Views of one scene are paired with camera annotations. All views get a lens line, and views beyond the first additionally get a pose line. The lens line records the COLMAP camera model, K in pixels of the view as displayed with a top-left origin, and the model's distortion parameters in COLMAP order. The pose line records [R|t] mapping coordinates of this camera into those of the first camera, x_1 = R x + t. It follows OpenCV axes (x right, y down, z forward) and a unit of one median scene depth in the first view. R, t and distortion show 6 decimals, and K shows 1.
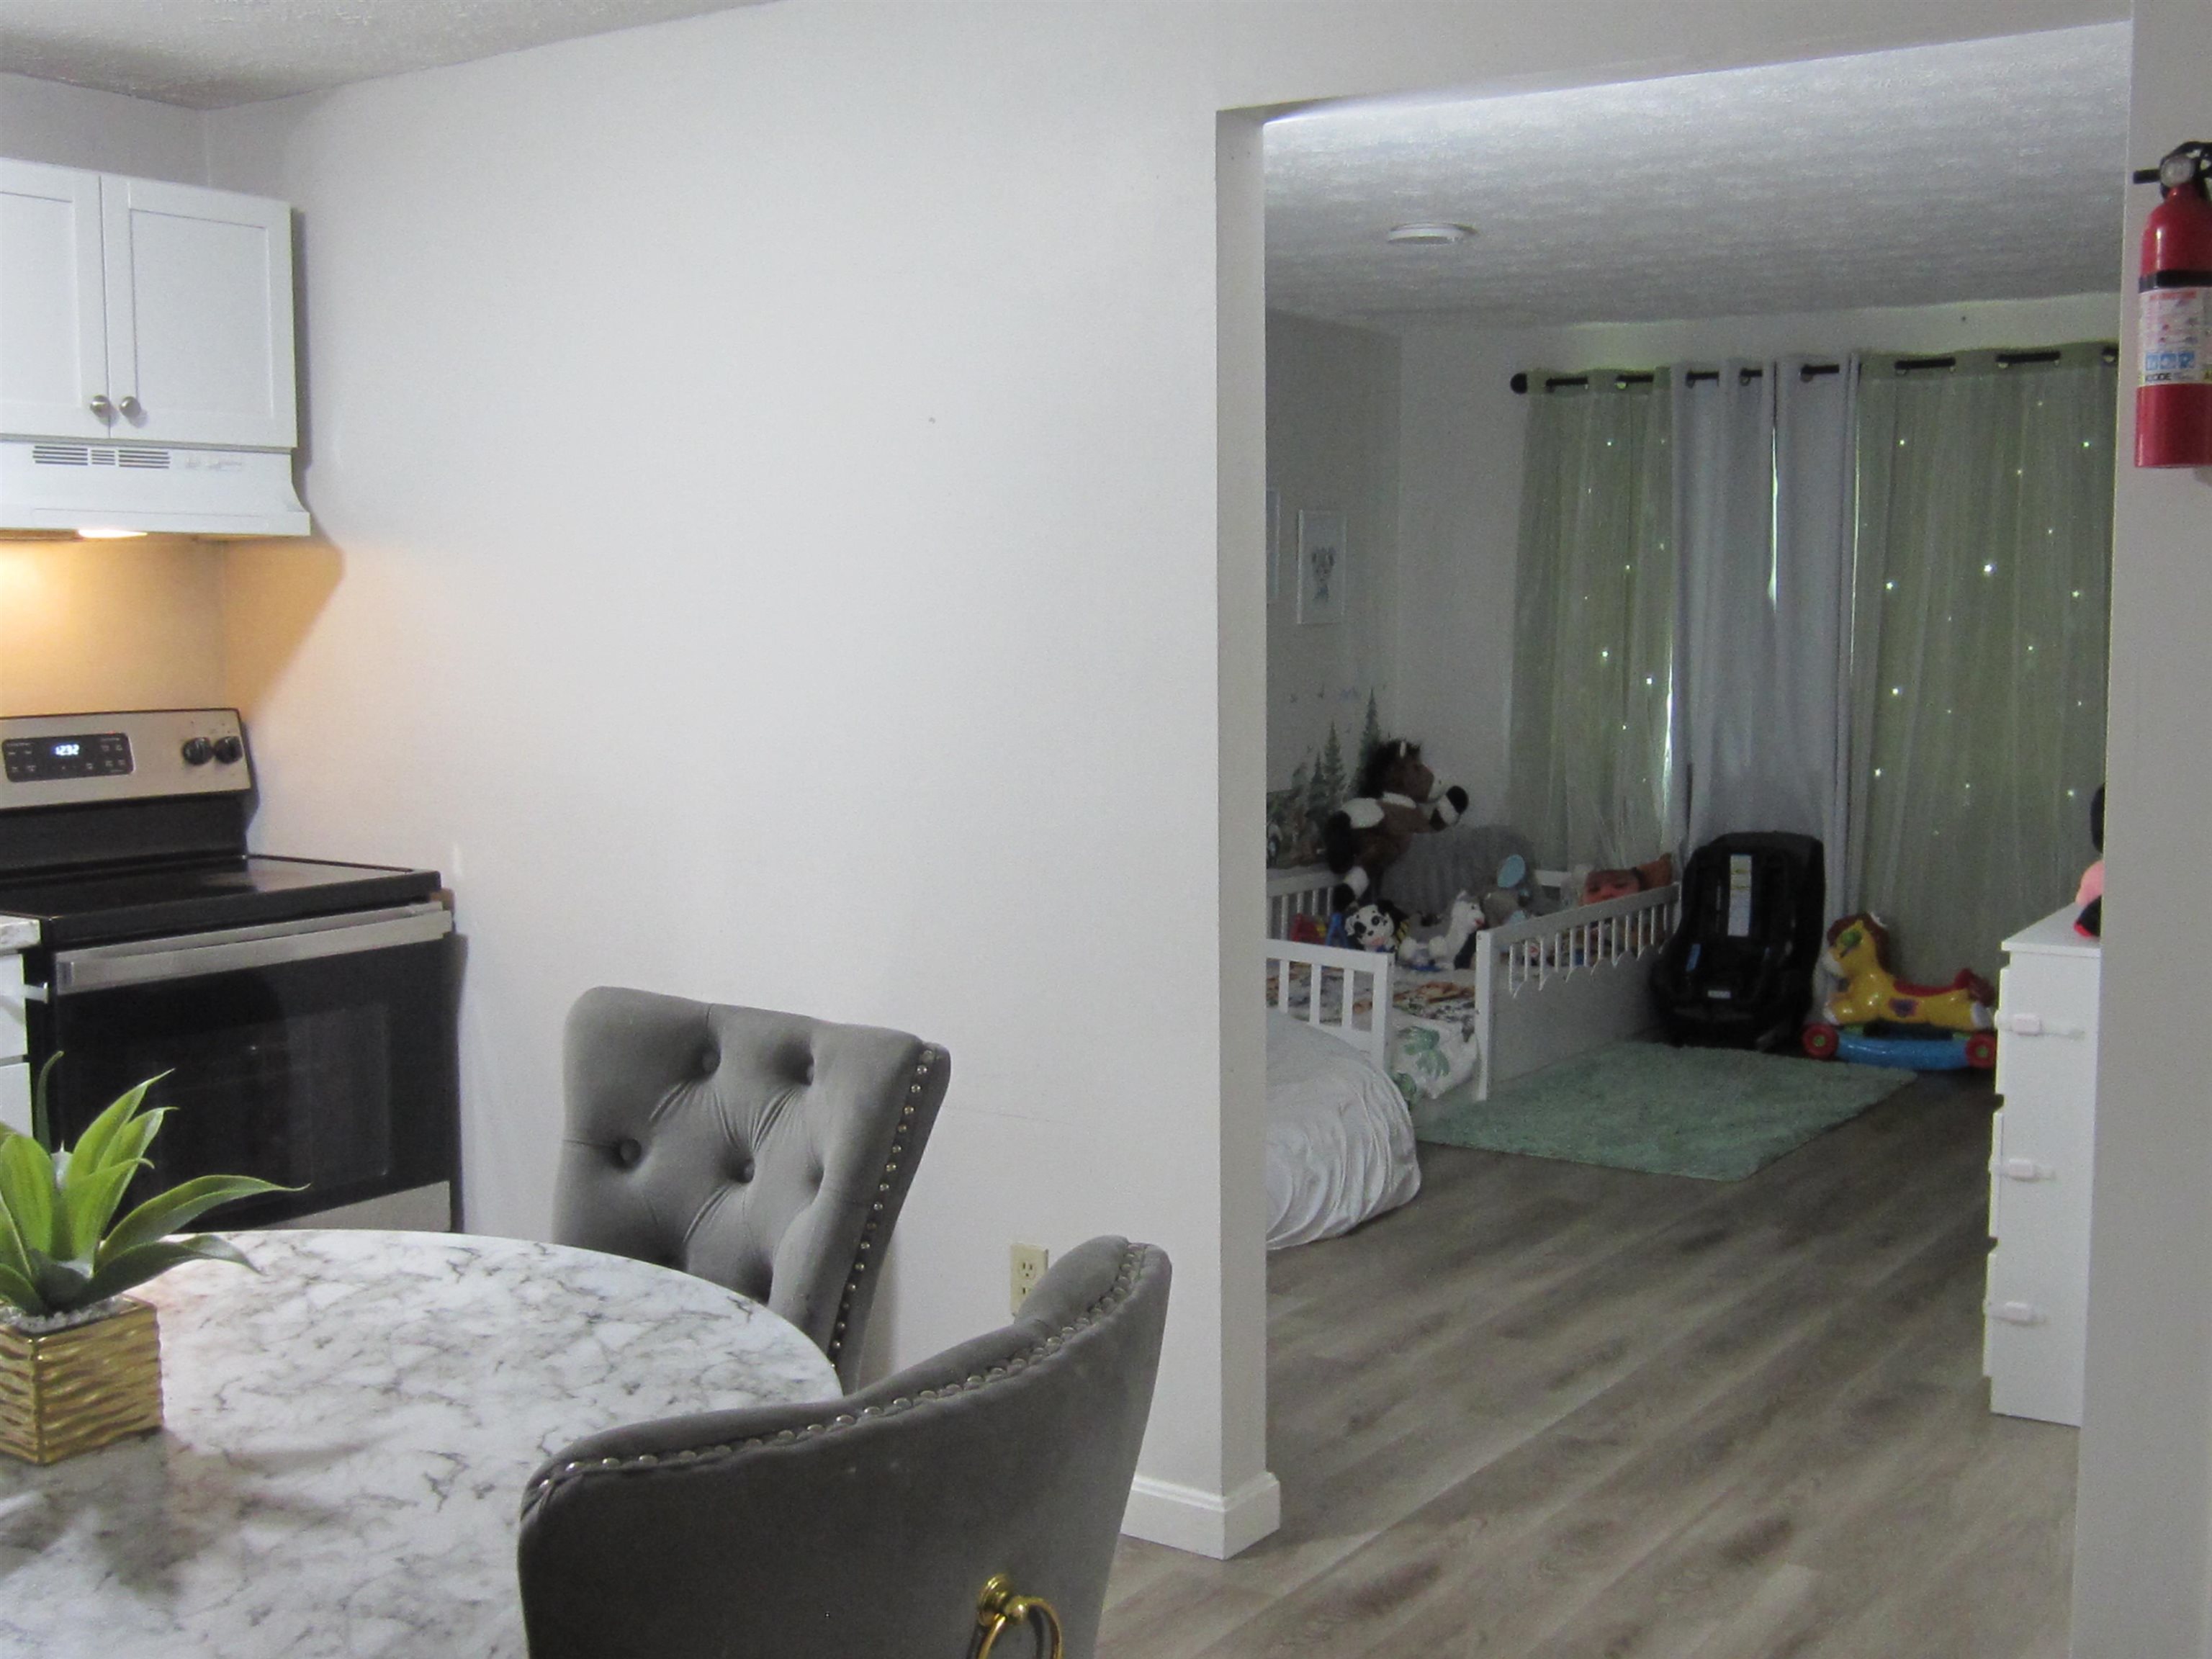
lens RADIAL K [[2443.2, 0, 1106.0], [0, 2443.2, 829.5], [0, 0, 1]] dist [-0.025088, -0.014756]
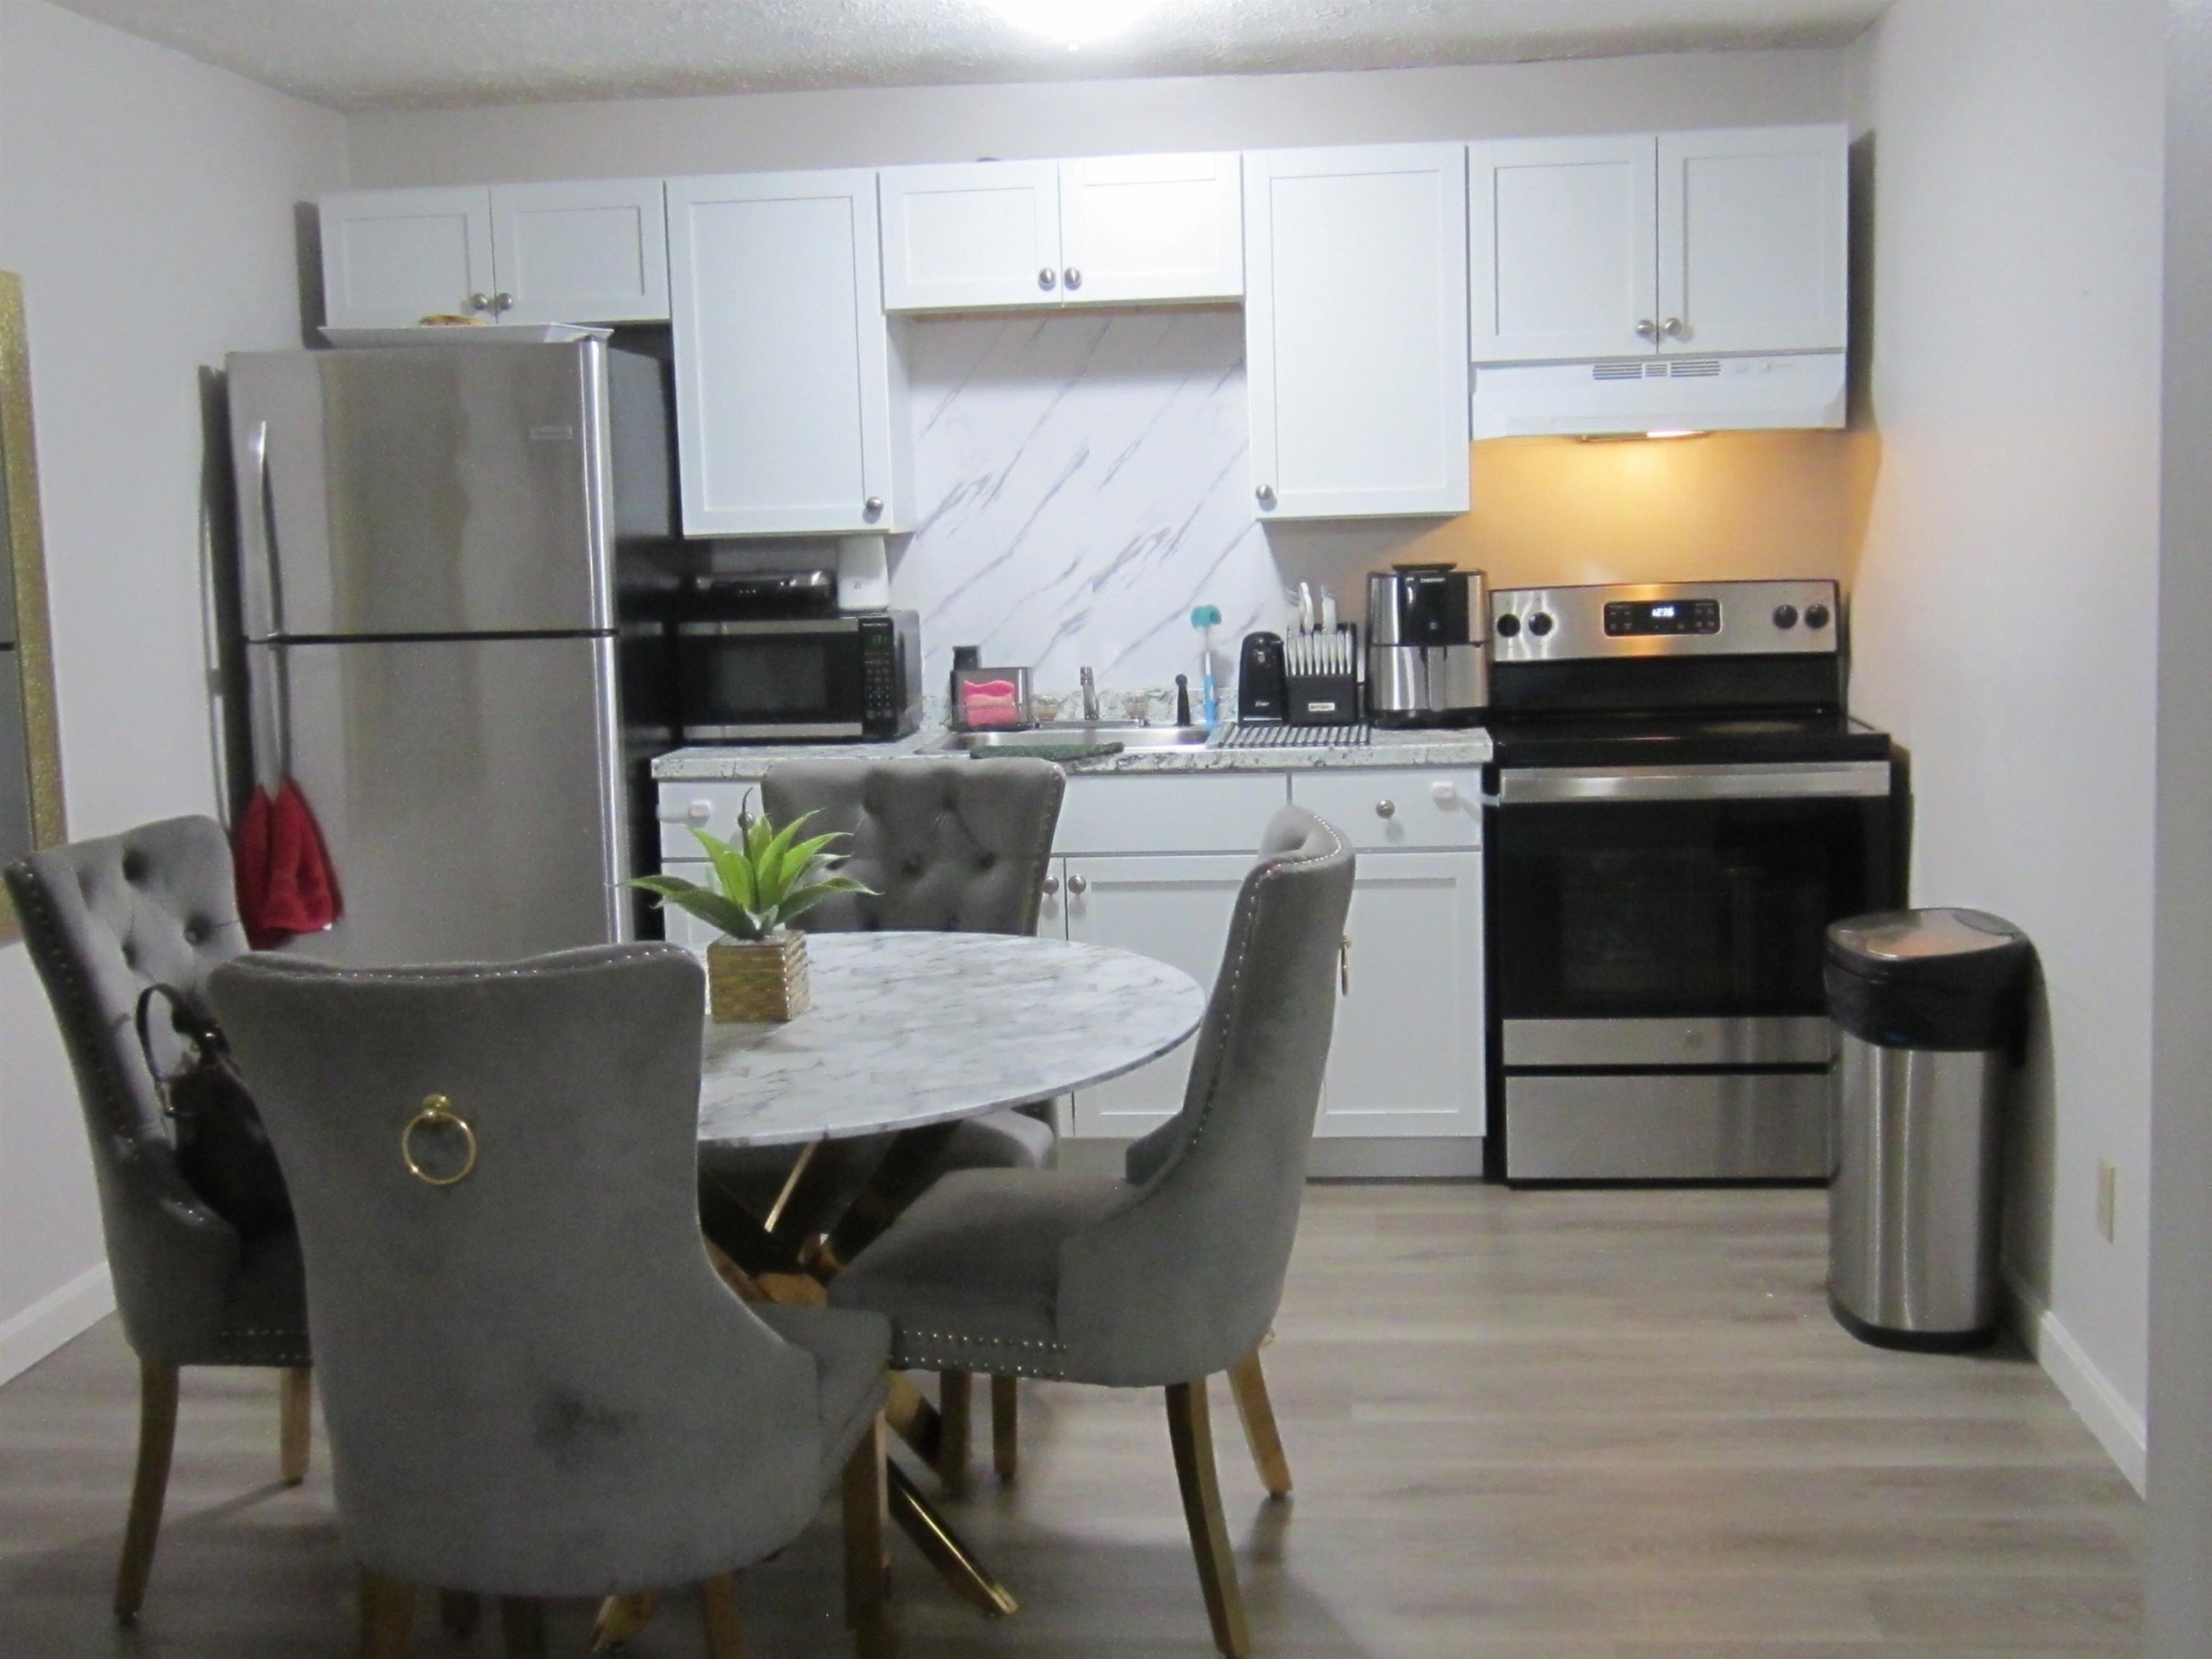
lens RADIAL K [[2443.2, 0, 1106.0], [0, 2443.2, 829.5], [0, 0, 1]] dist [-0.025088, -0.014756]
pose [[0.469257, 0.105596, -0.876726, 0.604927], [-0.051509, 0.994407, 0.092201, -0.026171], [0.881558, 0.001894, 0.472071, 0.205433]]
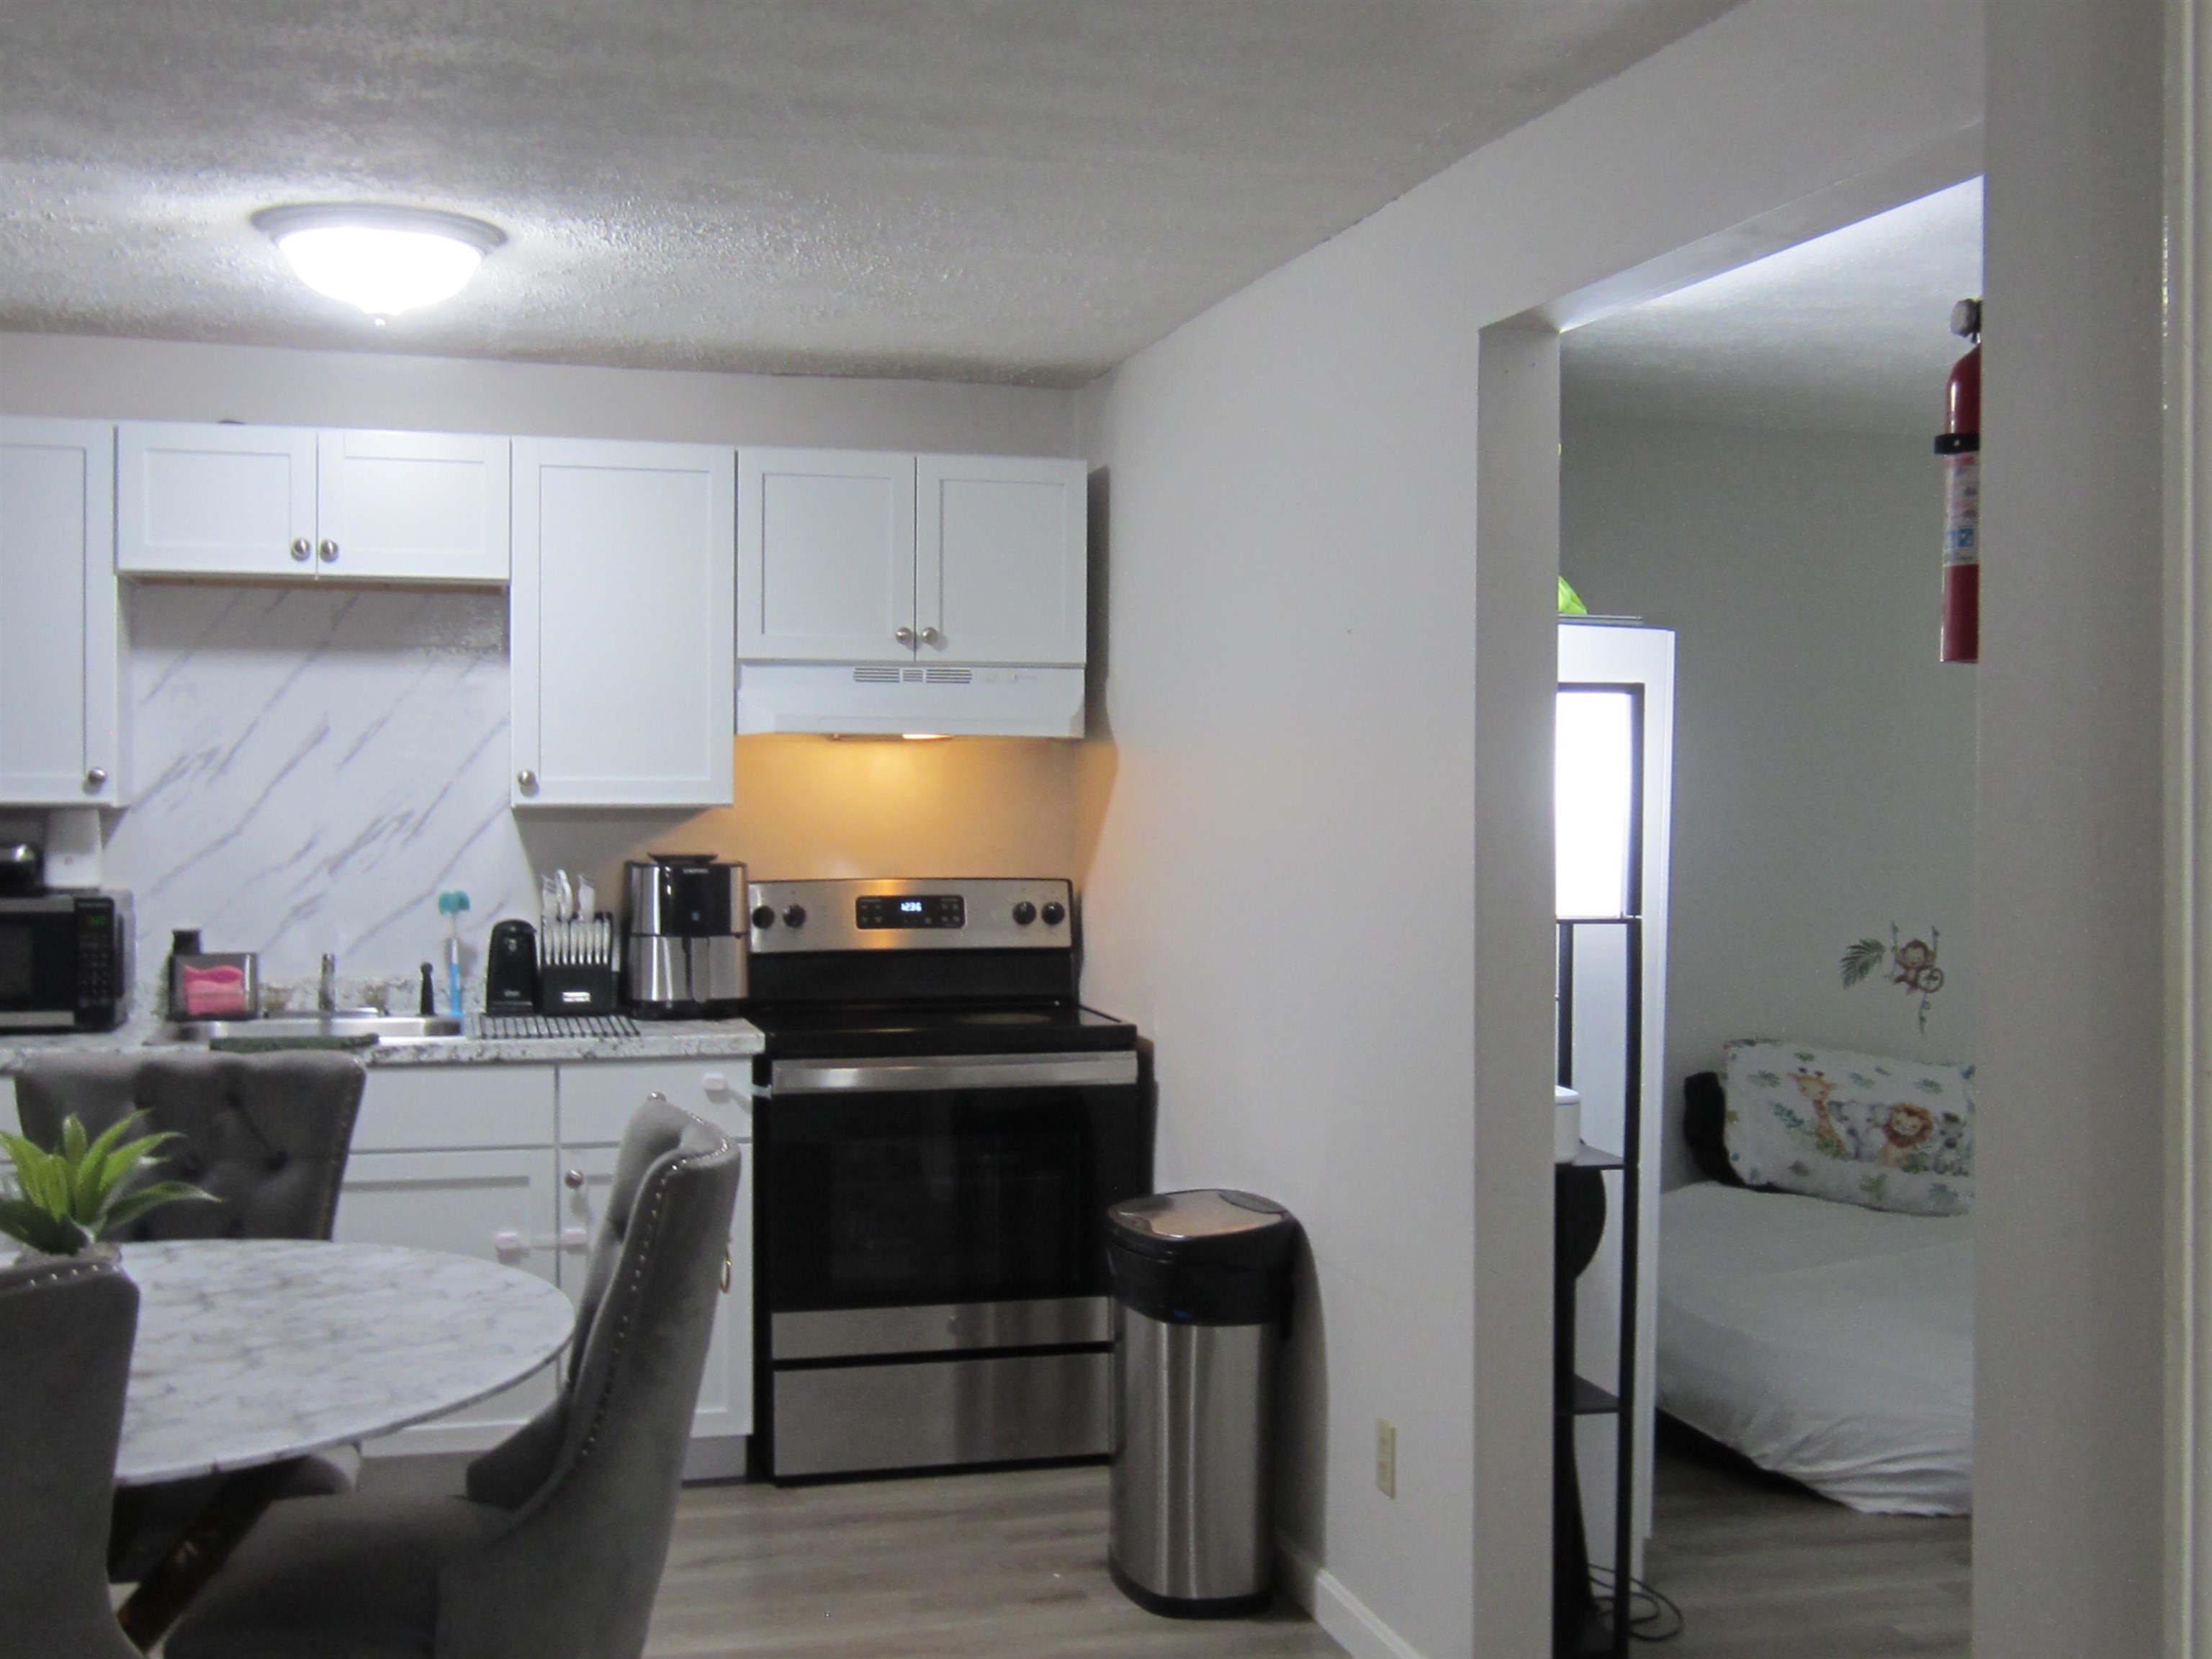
lens RADIAL K [[2443.2, 0, 1106.0], [0, 2443.2, 829.5], [0, 0, 1]] dist [-0.025088, -0.014756]
pose [[0.758948, 0.020048, -0.650843, 0.543321], [-0.068082, 0.996491, -0.048695, -0.020659], [0.647582, 0.081267, 0.757649, 0.121008]]
